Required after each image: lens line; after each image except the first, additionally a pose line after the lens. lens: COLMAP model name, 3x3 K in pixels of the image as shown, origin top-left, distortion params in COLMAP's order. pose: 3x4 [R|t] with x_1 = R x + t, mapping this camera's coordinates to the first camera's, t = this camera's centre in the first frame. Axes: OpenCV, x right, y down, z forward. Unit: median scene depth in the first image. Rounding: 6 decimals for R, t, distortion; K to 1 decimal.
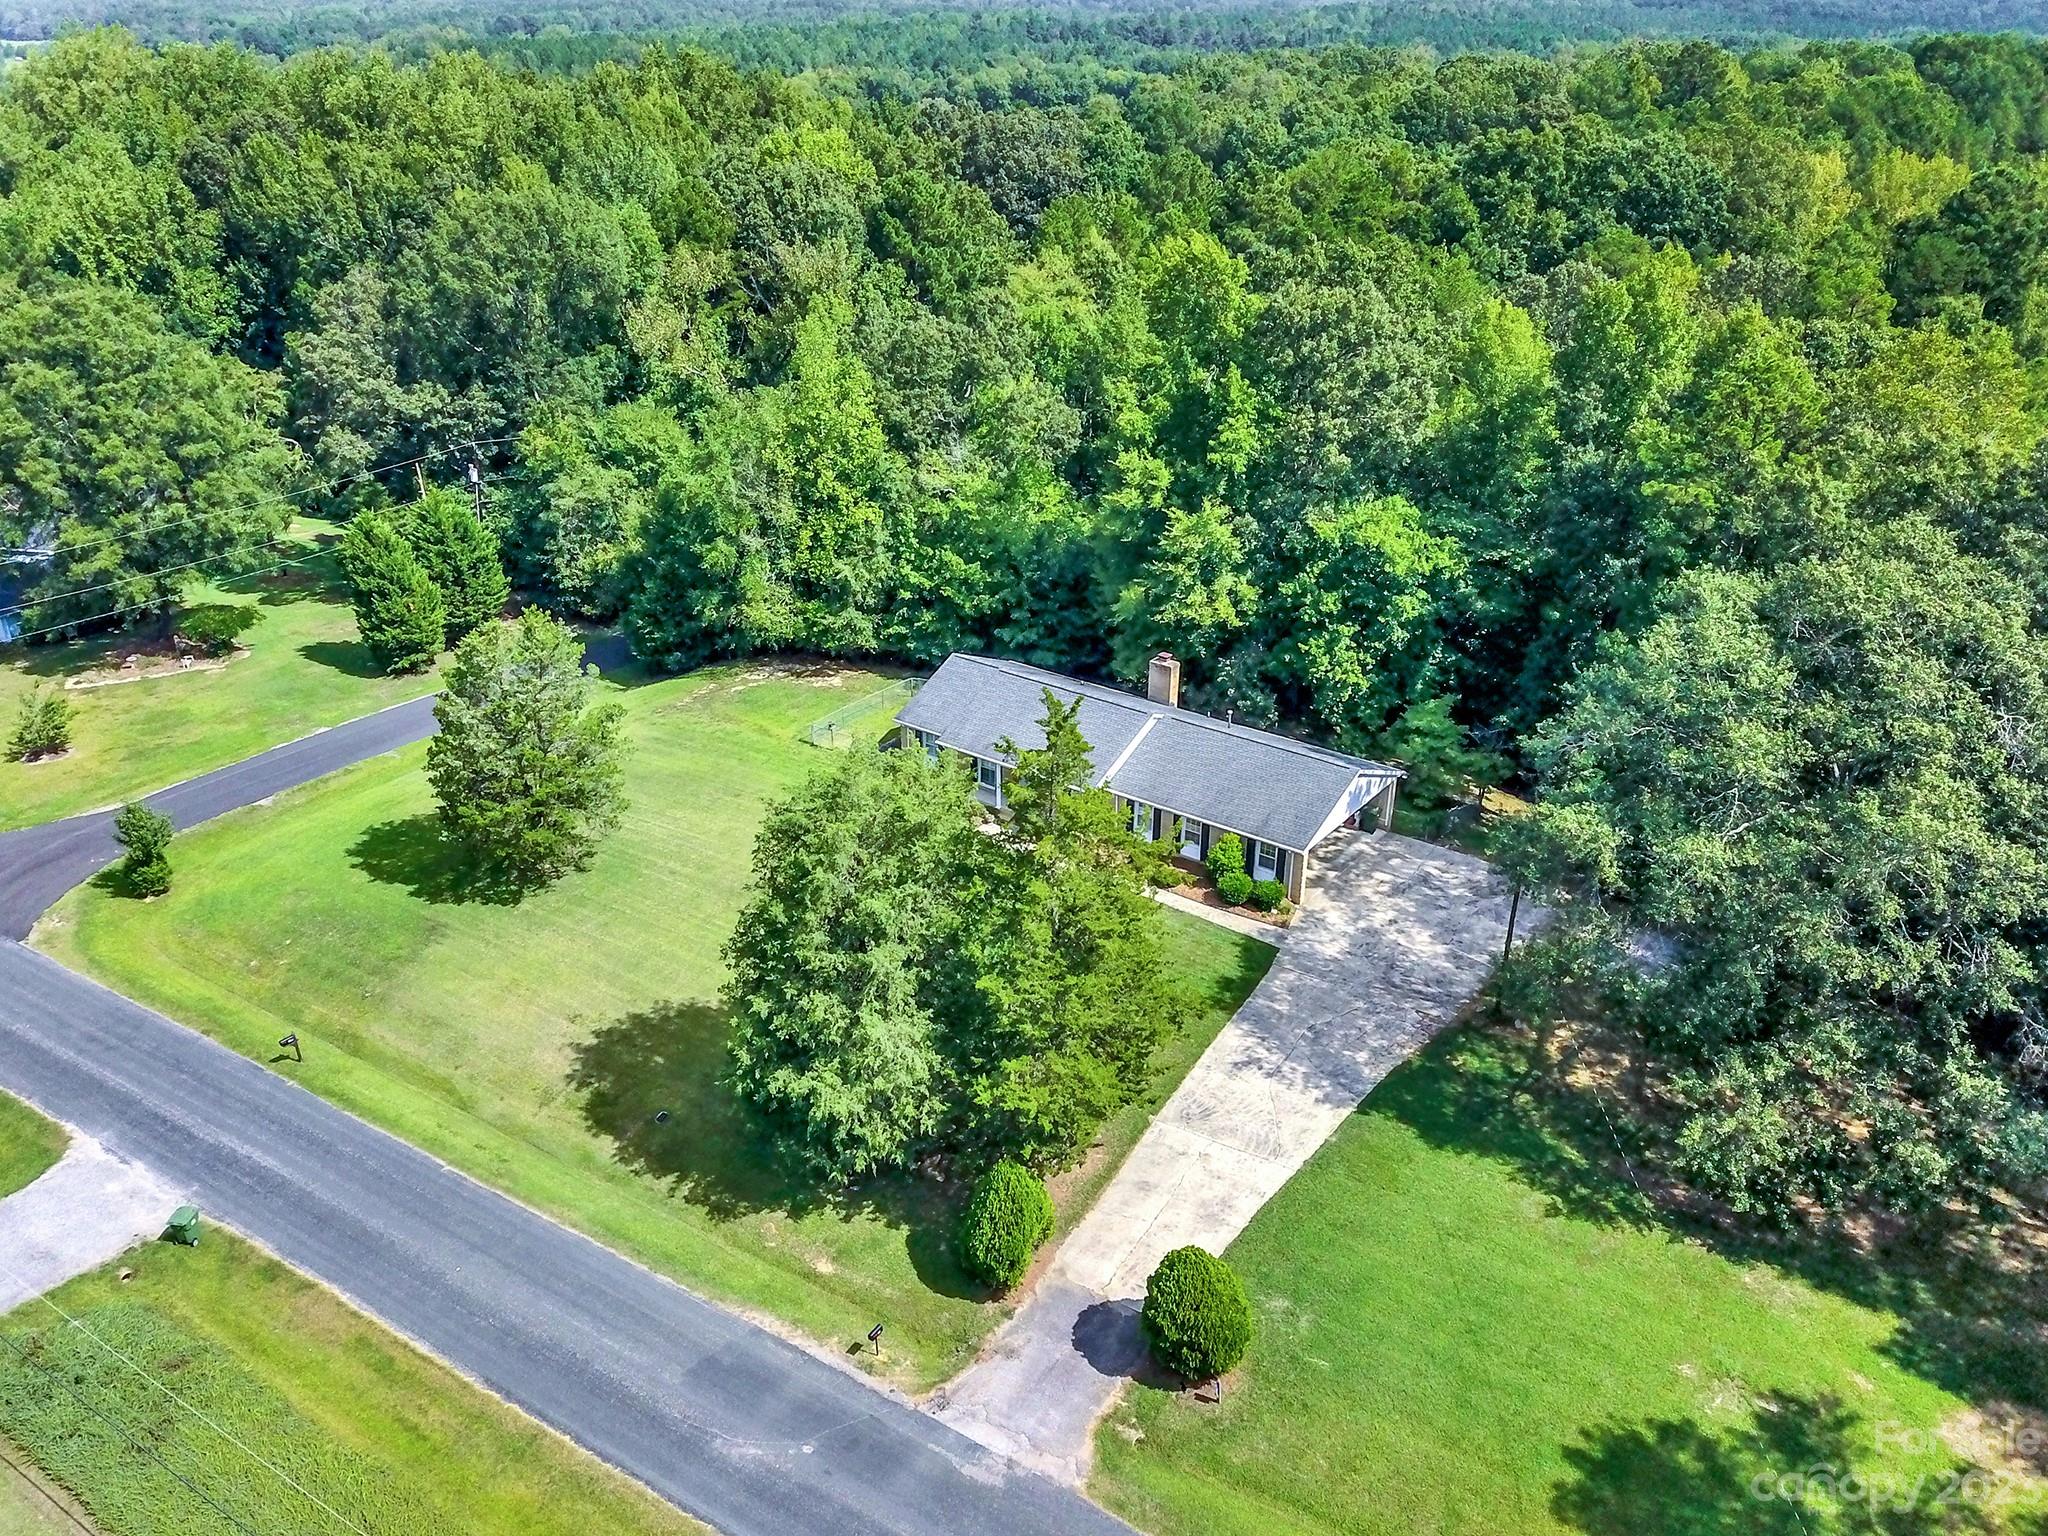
lens RADIAL K [[1653.0, 0, 1020.8], [0, 1653.0, 740.4], [0, 0, 1]] dist [0.008990, -0.007174]
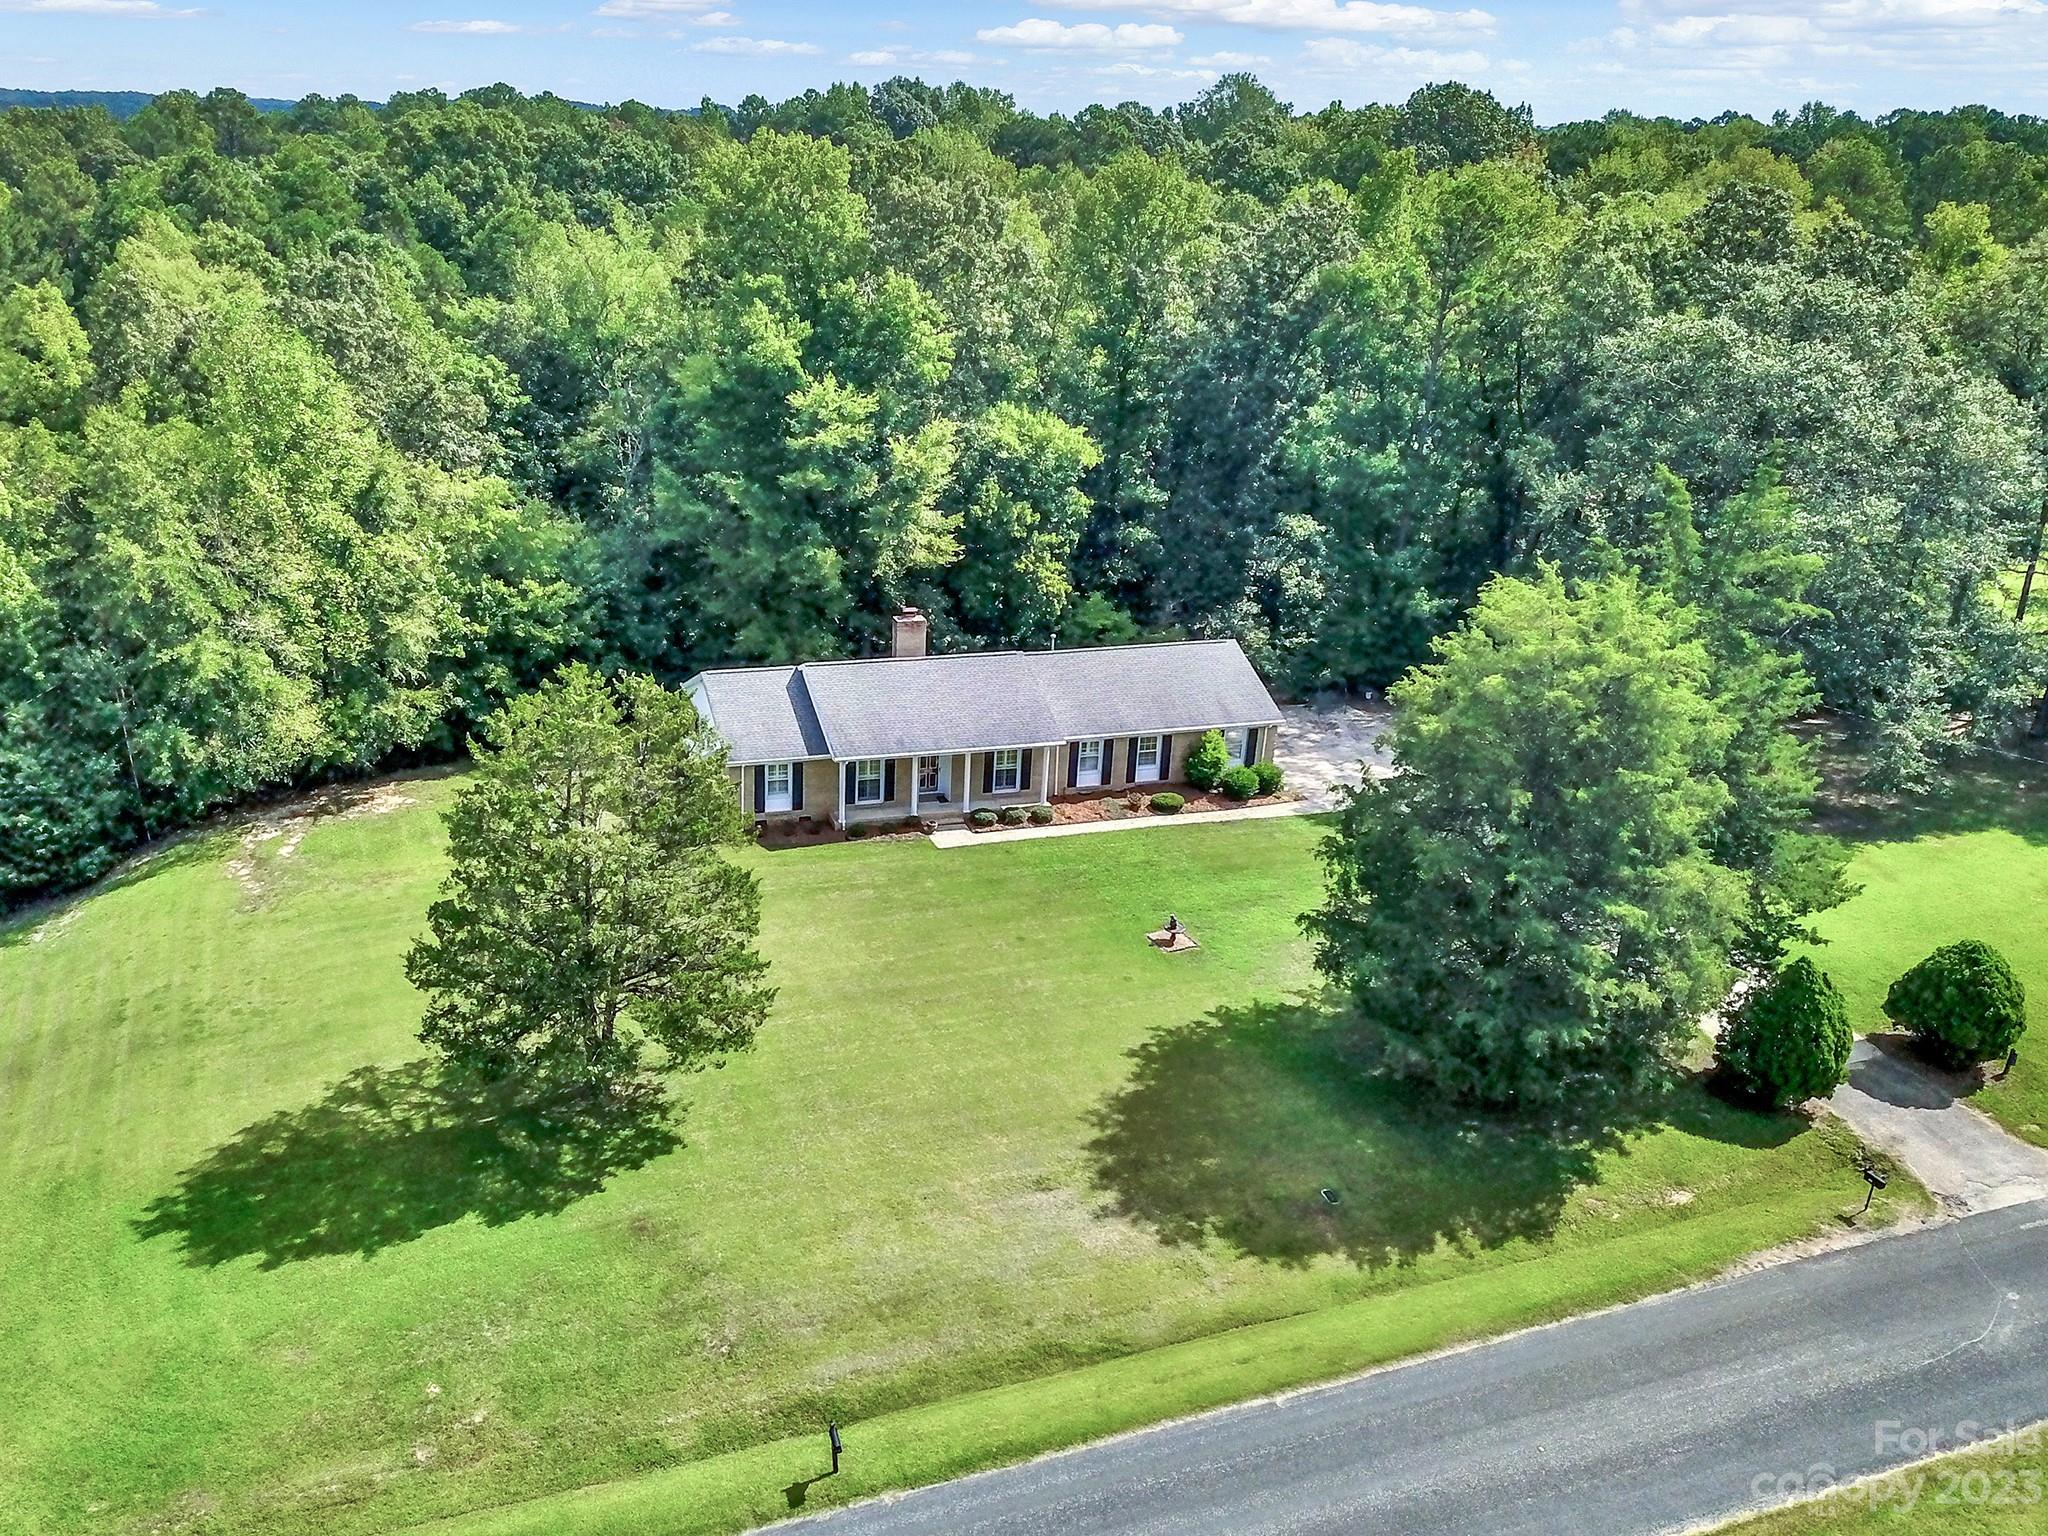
lens RADIAL K [[1692.7, 0, 897.3], [0, 1692.7, 808.6], [0, 0, 1]] dist [0.003435, -0.000655]
pose [[0.603448, -0.285062, 0.744708, -0.799981], [0.314210, 0.943361, 0.106494, -0.067351], [-0.732887, 0.169731, 0.658839, 0.599106]]
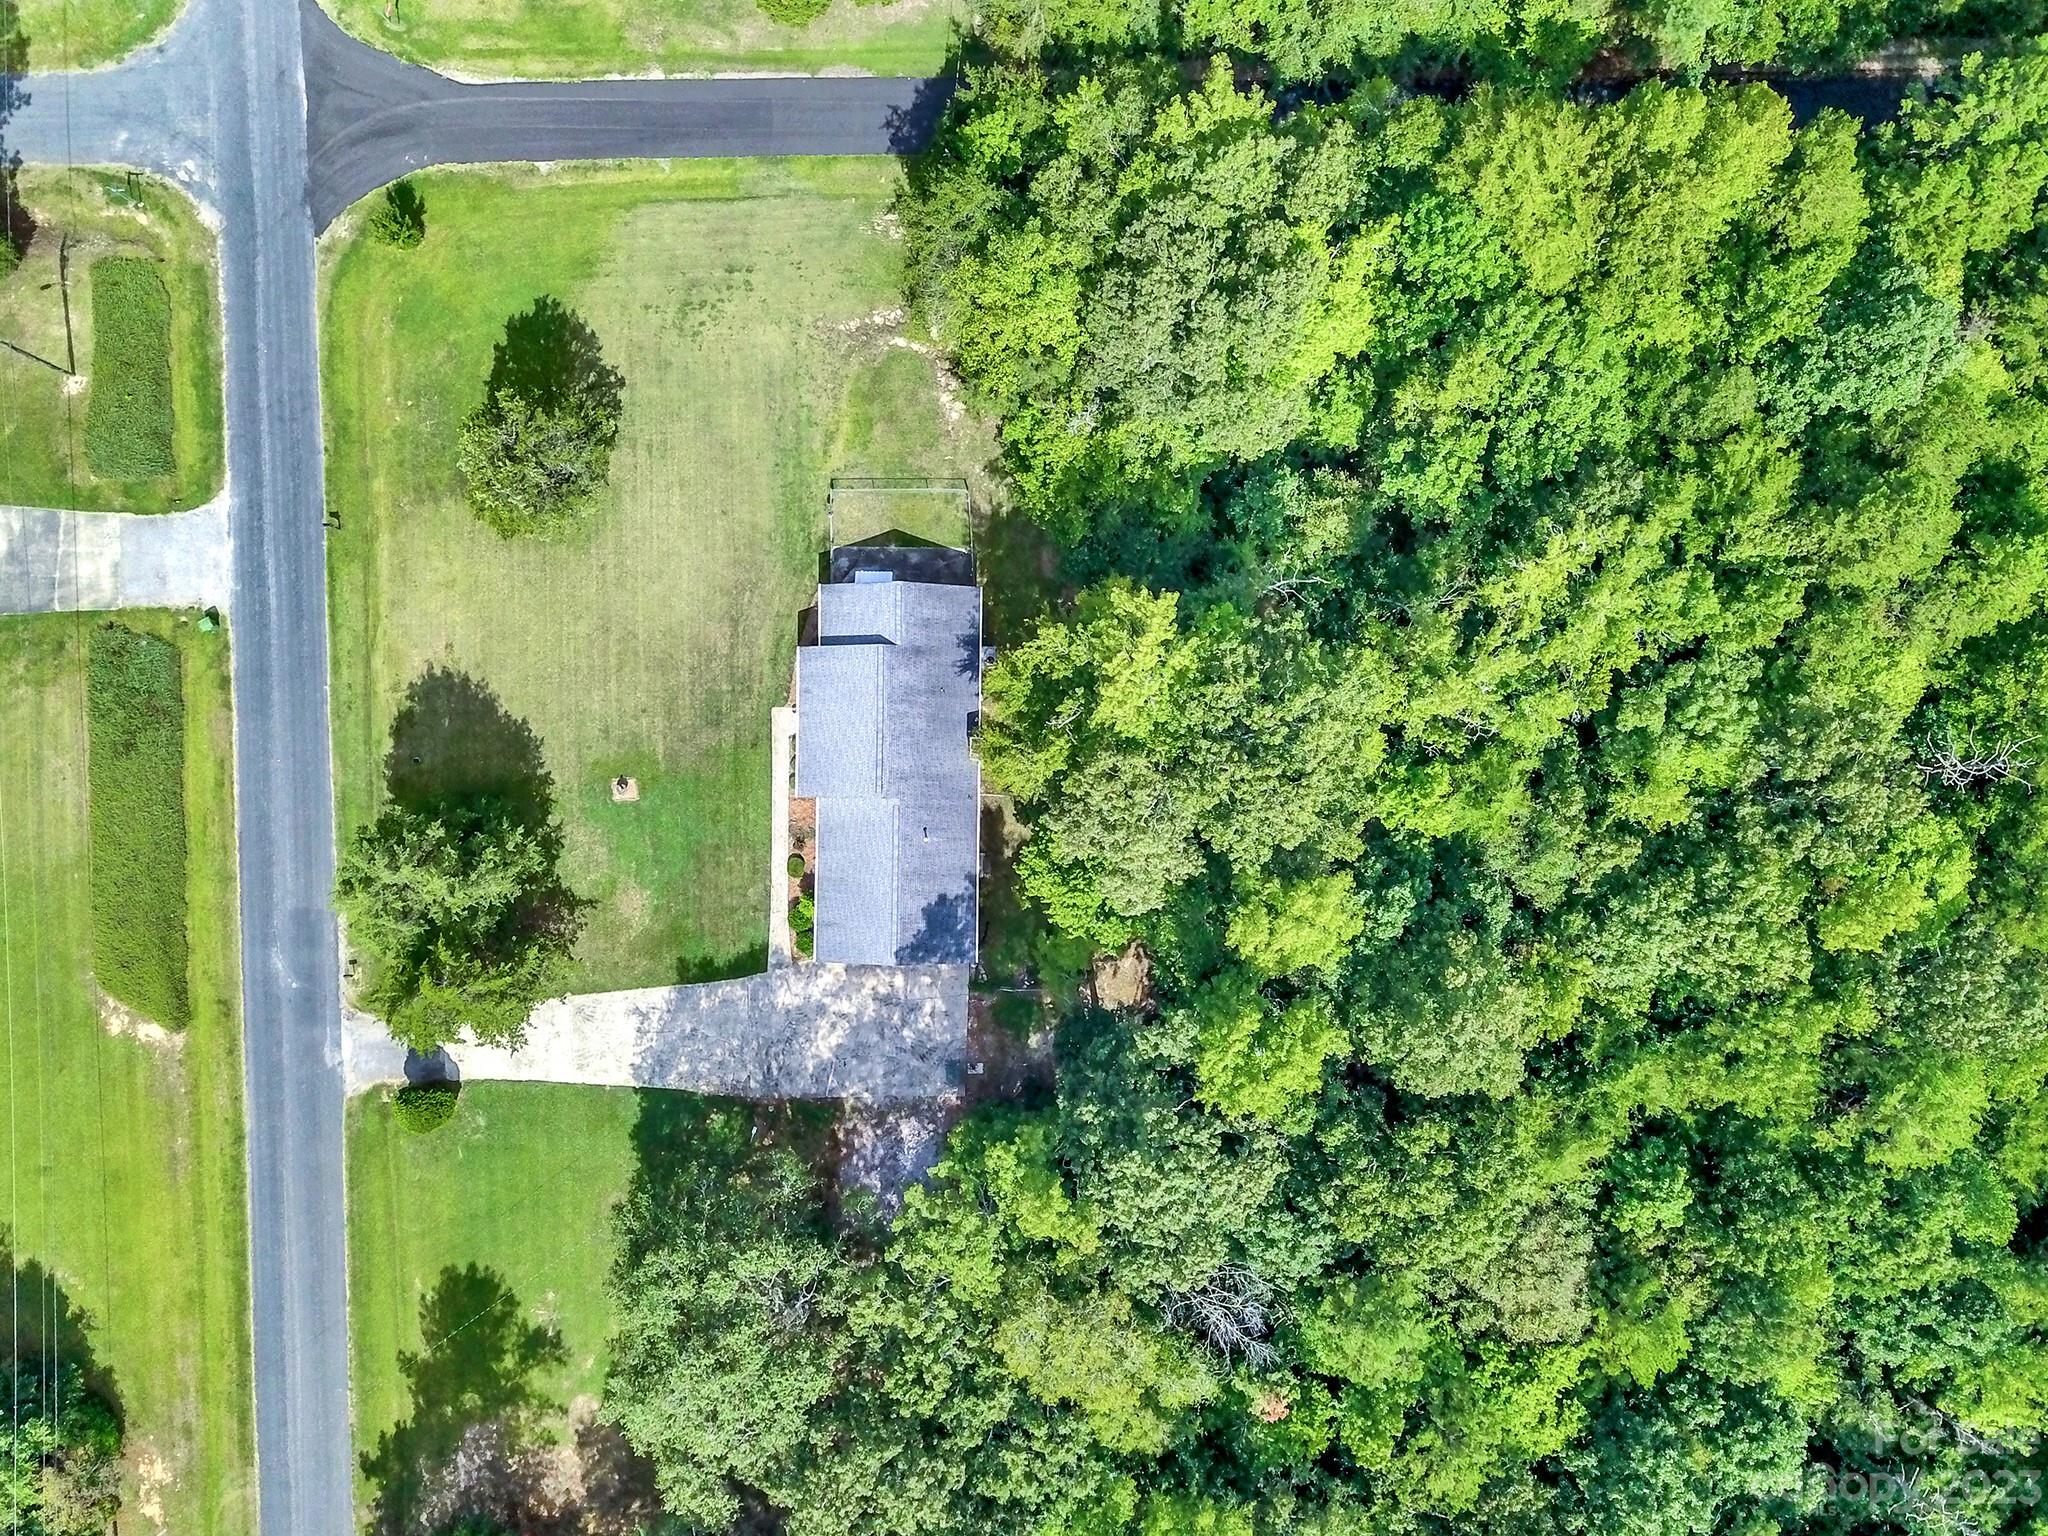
lens RADIAL K [[1607.2, 0, 1032.3], [0, 1607.2, 743.9], [0, 0, 1]] dist [0.002816, 0.003721]
pose [[0.583150, 0.812363, -0.001696, 0.147037], [-0.339692, 0.245741, 0.907866, -1.483715], [0.737933, -0.528846, 0.419257, 0.748045]]
